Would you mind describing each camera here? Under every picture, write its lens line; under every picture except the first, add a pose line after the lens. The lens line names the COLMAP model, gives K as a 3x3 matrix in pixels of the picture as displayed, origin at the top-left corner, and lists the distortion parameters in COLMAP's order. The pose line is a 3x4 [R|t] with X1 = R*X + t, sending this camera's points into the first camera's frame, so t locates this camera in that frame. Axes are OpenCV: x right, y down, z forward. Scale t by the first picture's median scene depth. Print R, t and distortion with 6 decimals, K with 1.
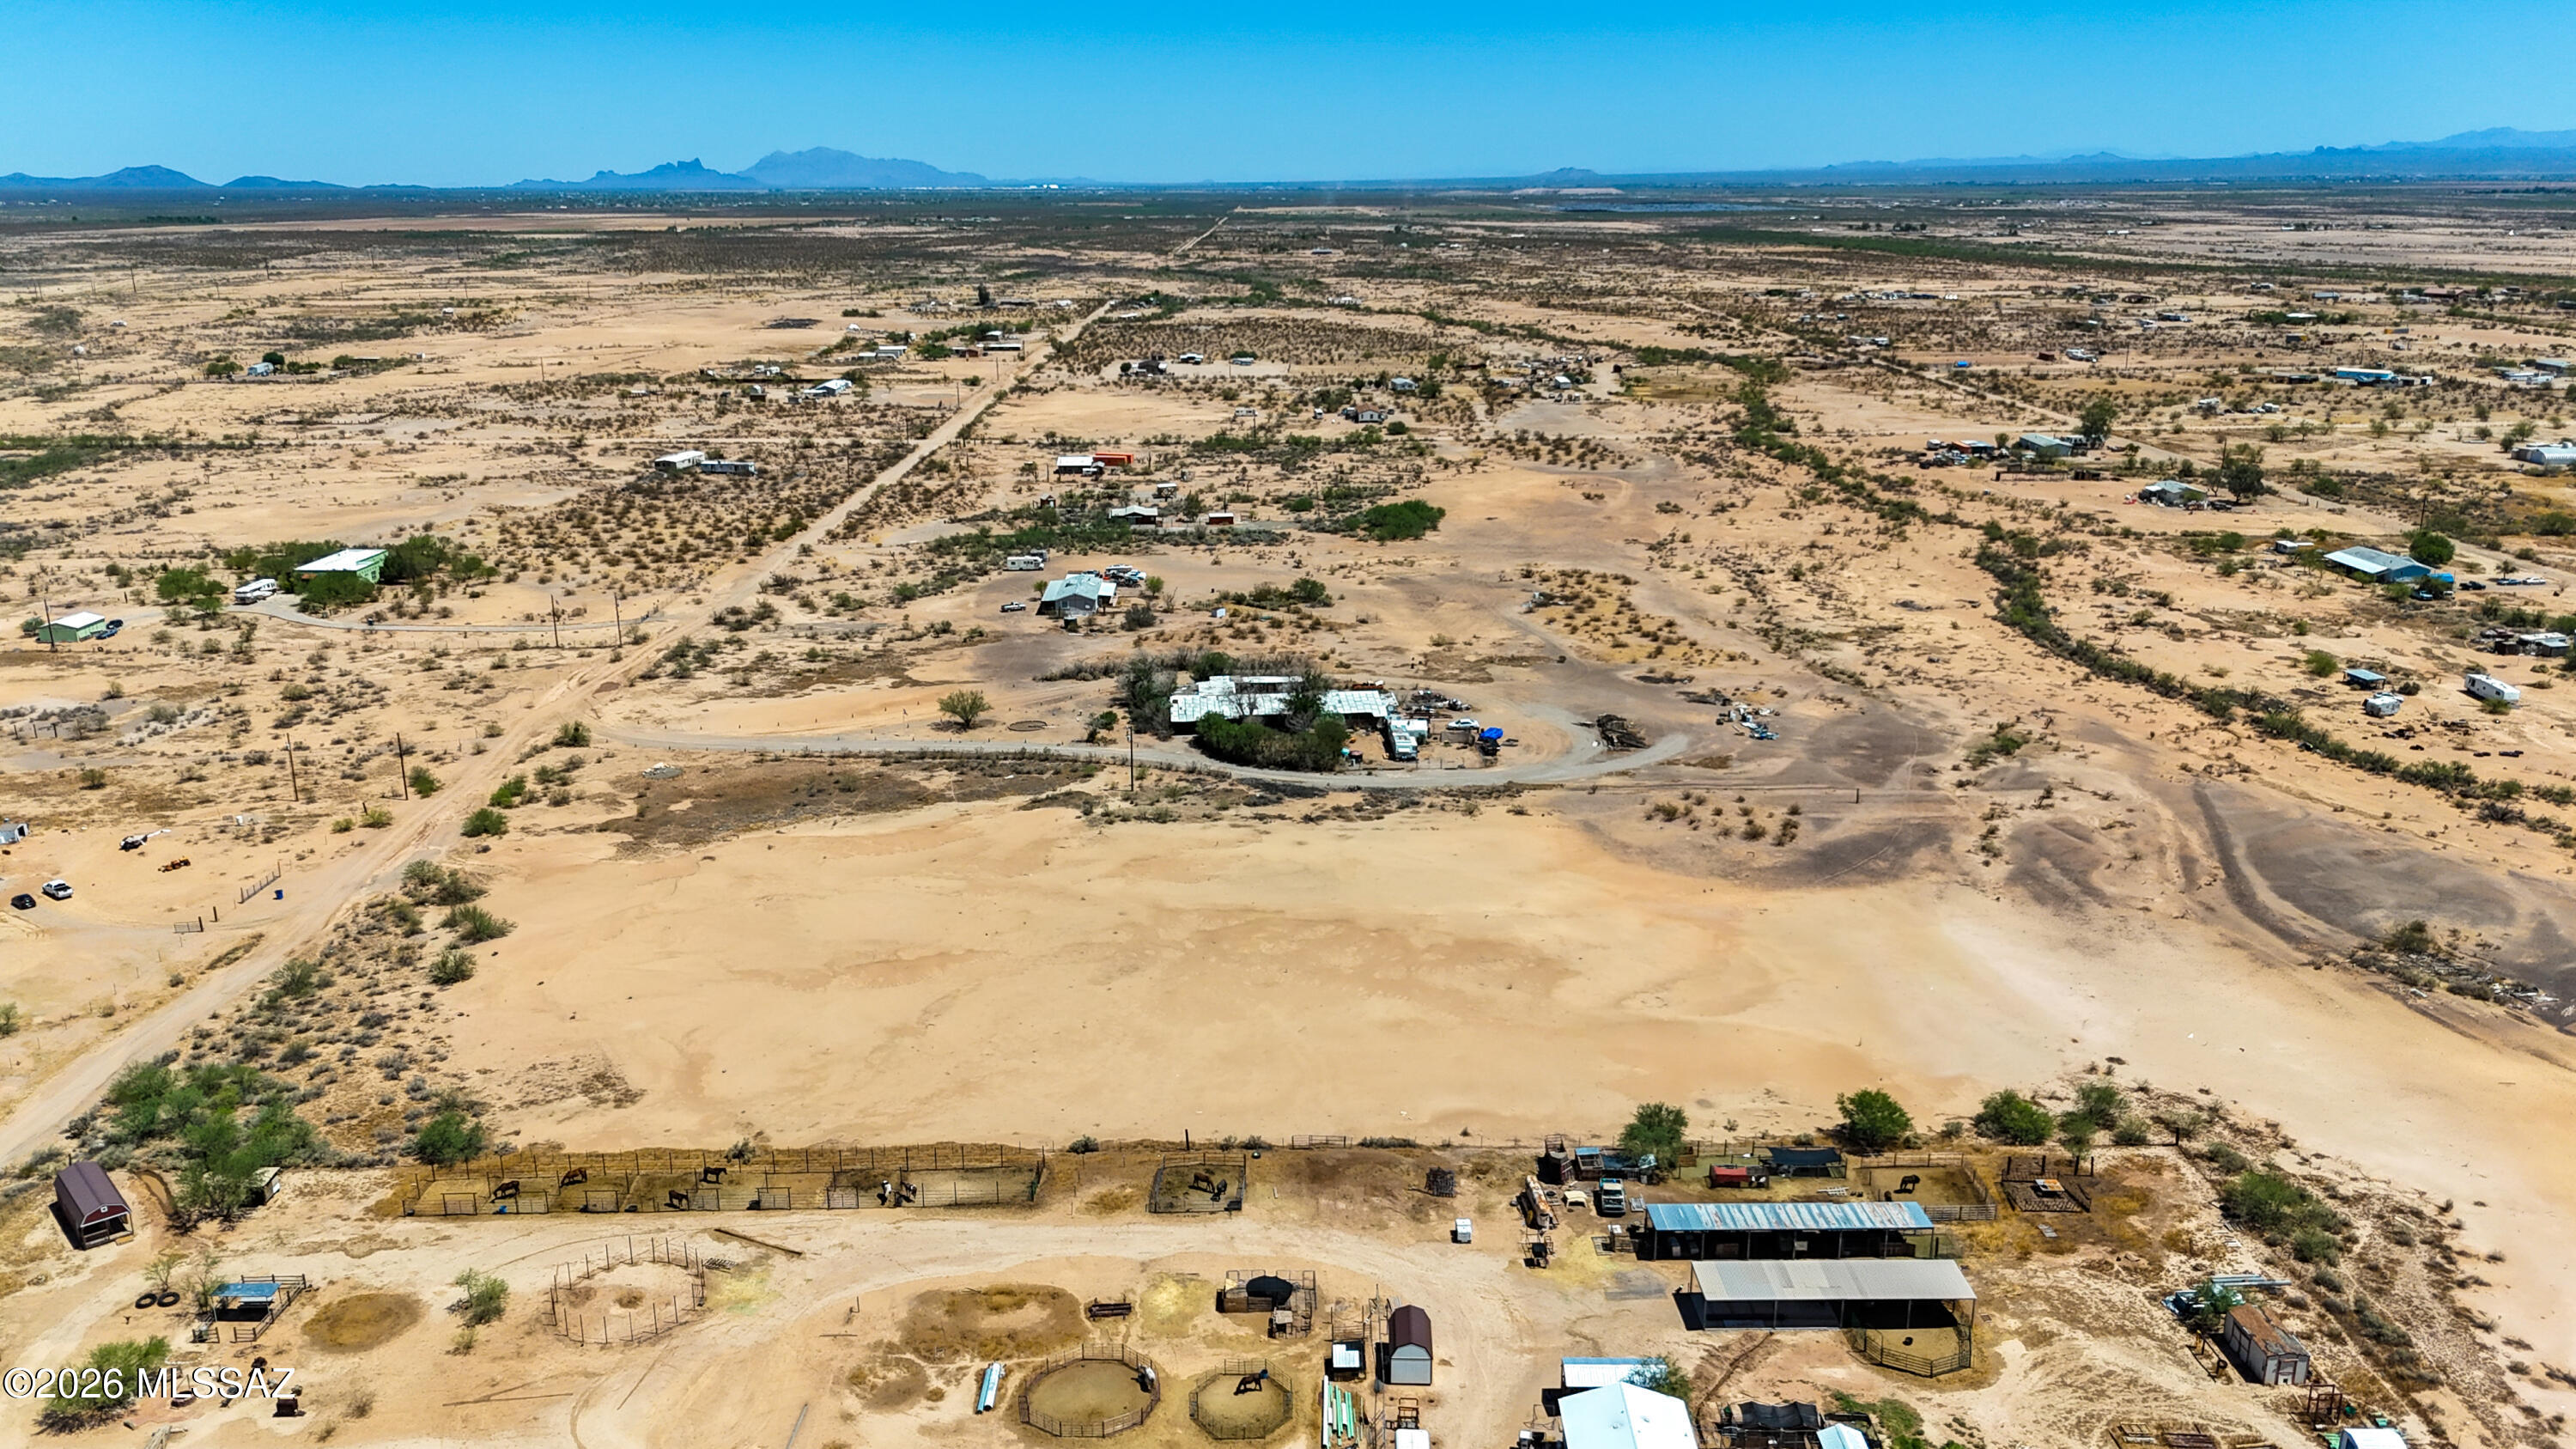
lens RADIAL K [[1905.2, 0, 1283.3], [0, 1905.2, 718.4], [0, 0, 1]] dist [0.064808, -0.060296]
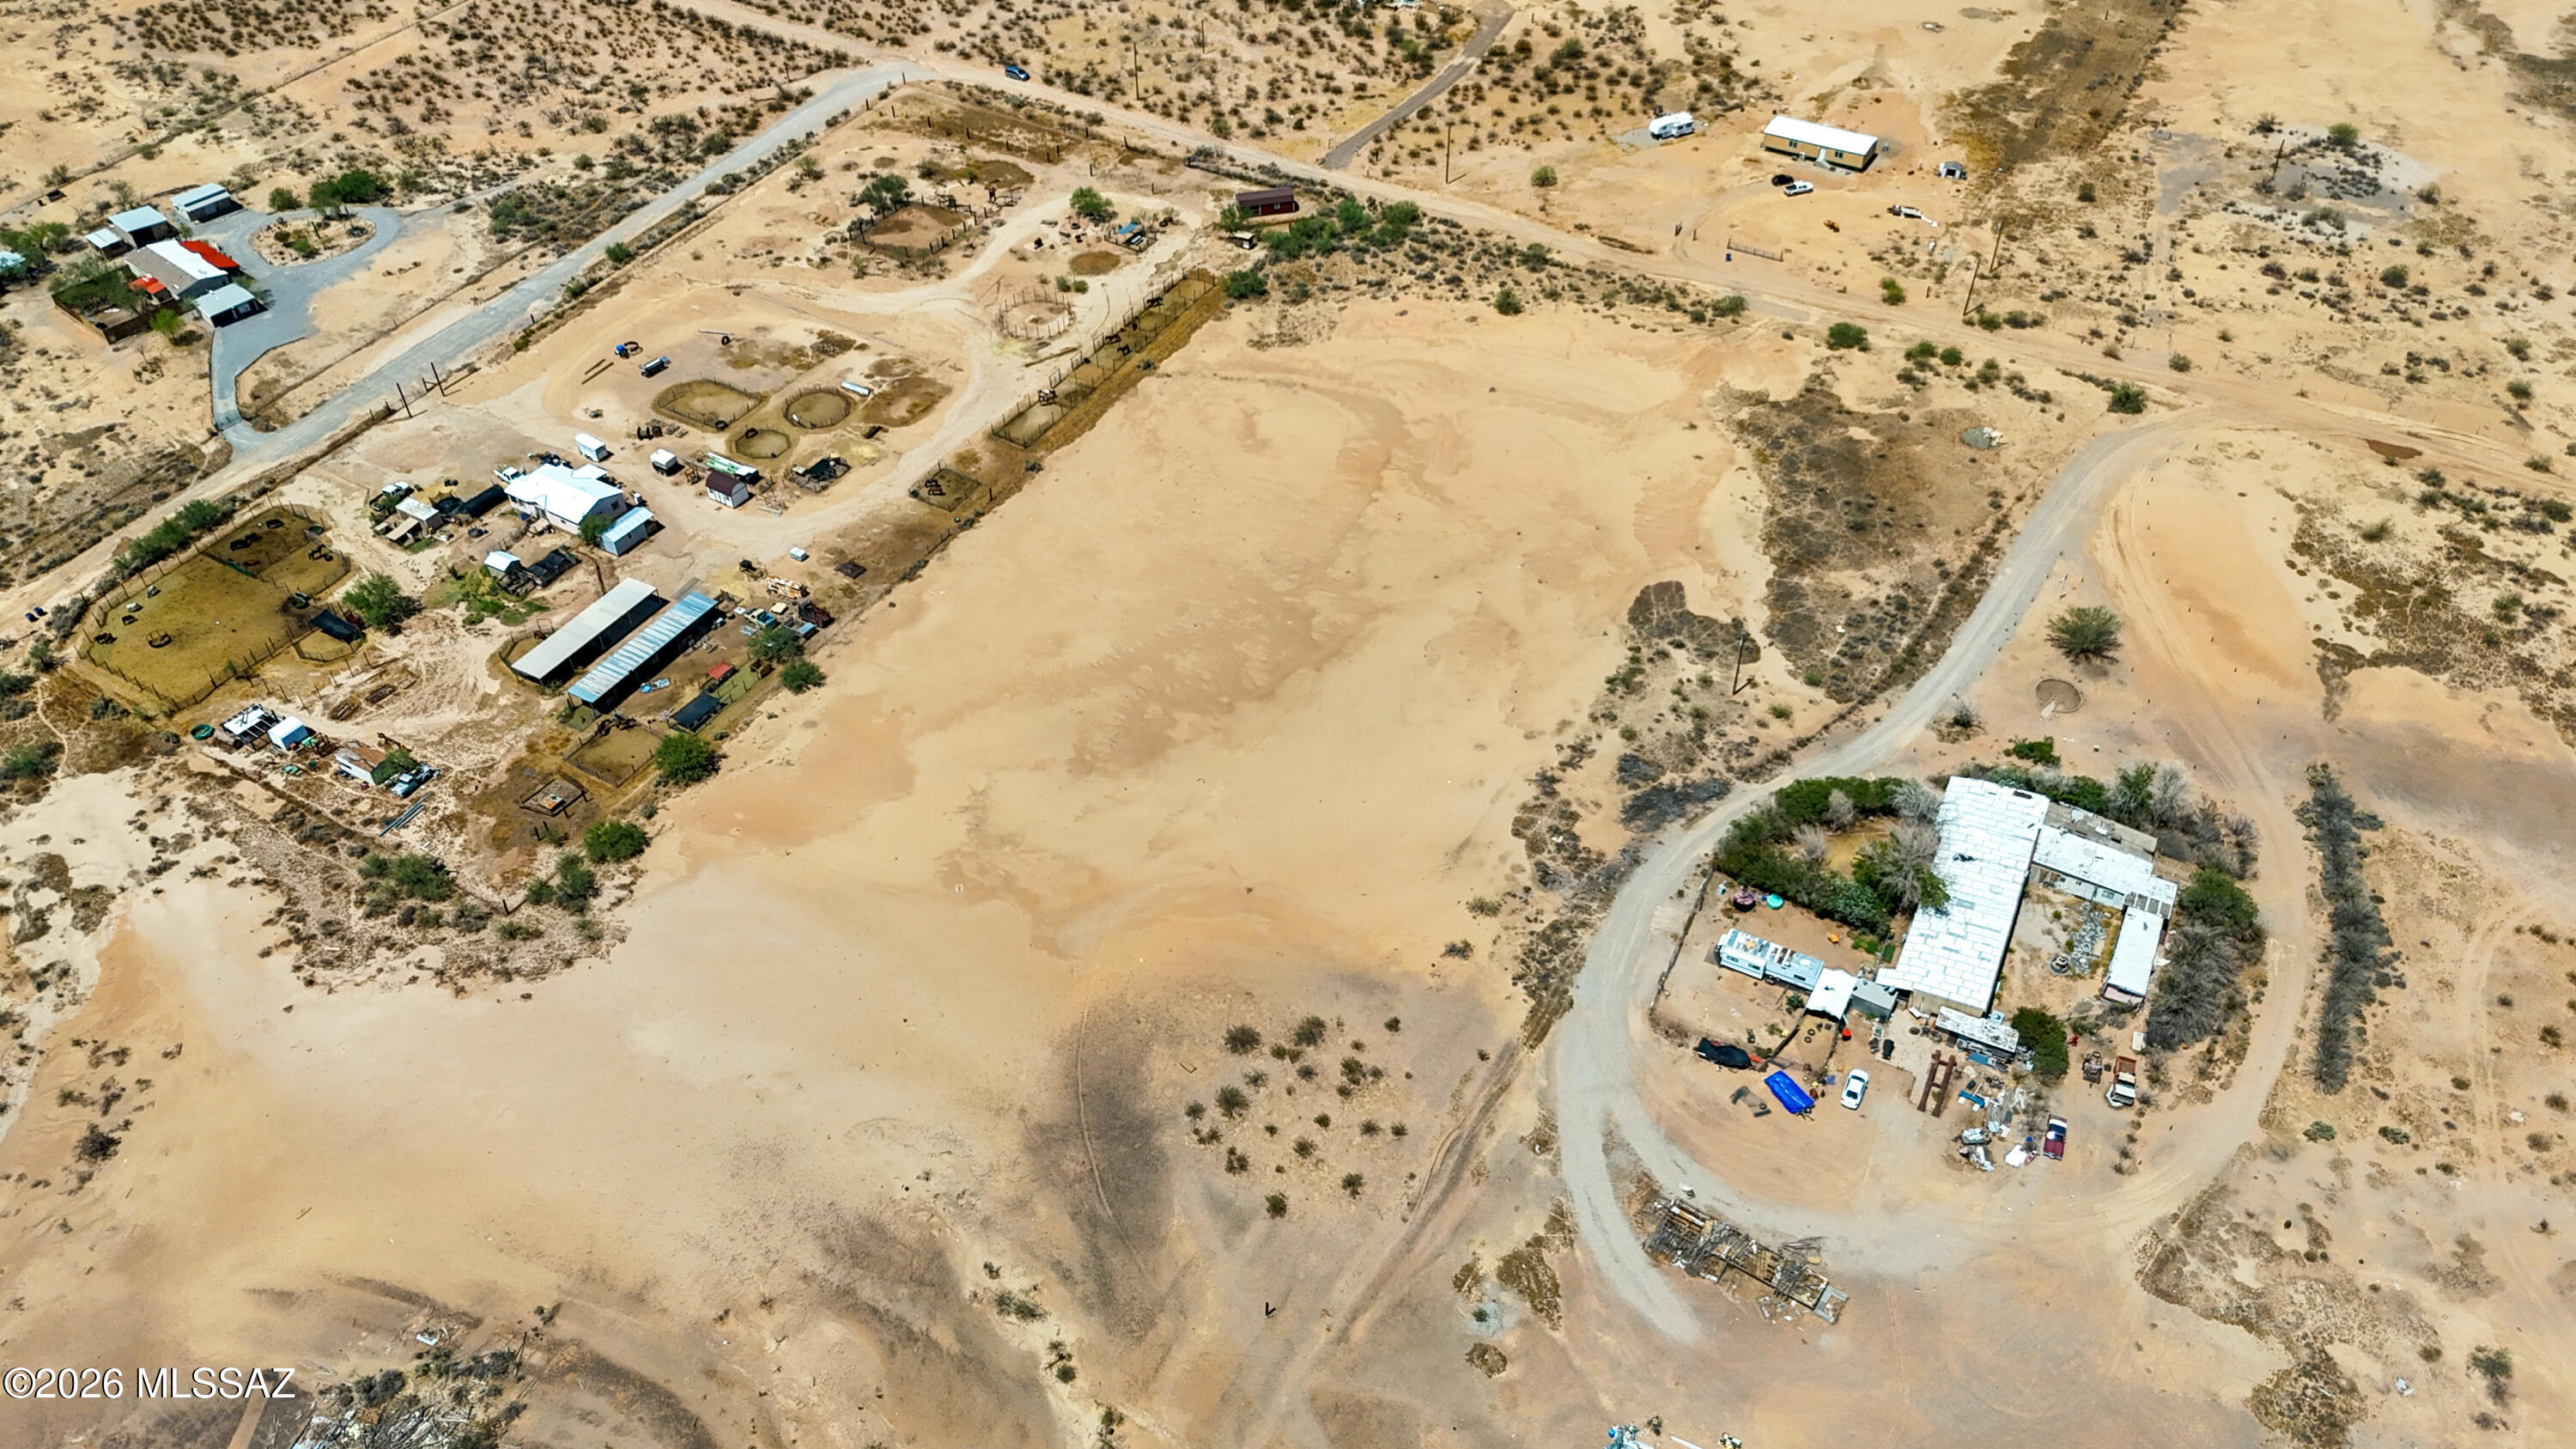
lens RADIAL K [[1905.2, 0, 1280.6], [0, 1905.2, 722.3], [0, 0, 1]] dist [0.064808, -0.060296]
pose [[-0.509462, 0.592675, -0.623847, 0.929736], [-0.220914, 0.610602, 0.760501, -0.920787], [0.831652, 0.525263, -0.180148, 1.608502]]
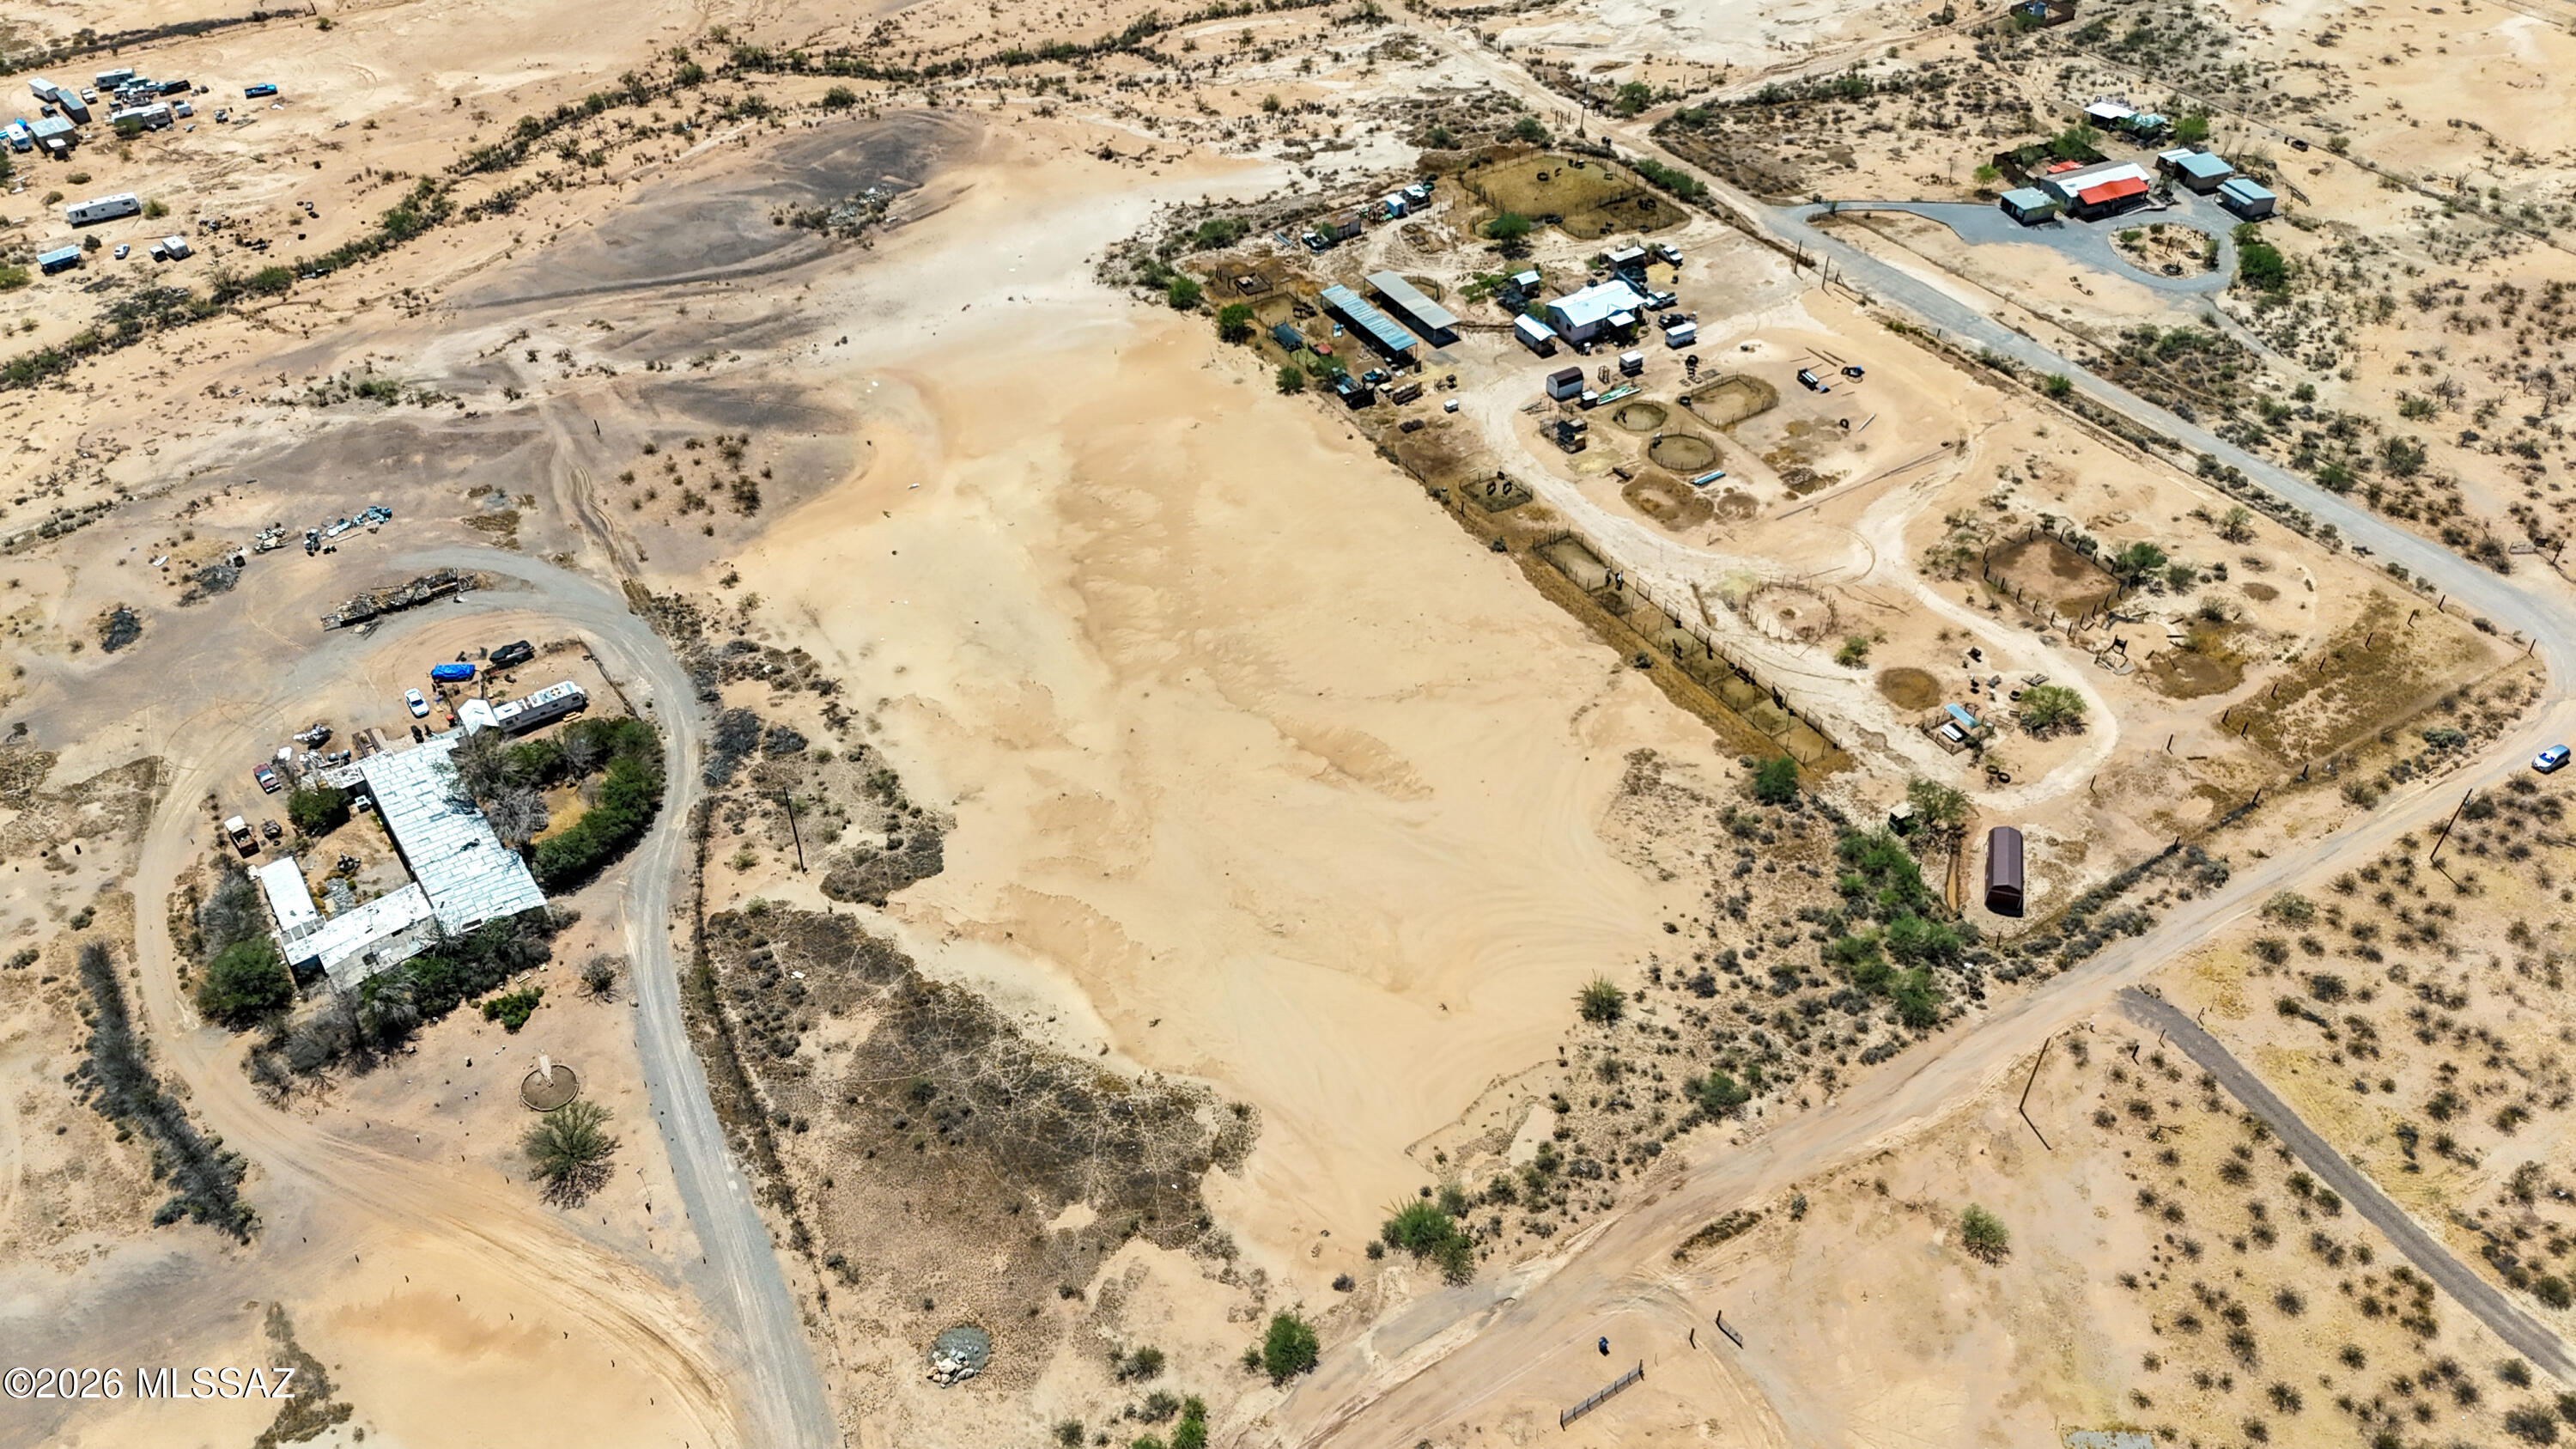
lens RADIAL K [[1905.2, 0, 1288.8], [0, 1905.2, 725.0], [0, 0, 1]] dist [0.064808, -0.060296]
pose [[-0.522451, -0.555961, 0.646492, -1.123224], [0.251967, 0.623674, 0.739961, -0.893914], [-0.814590, 0.549489, -0.185755, 1.544154]]
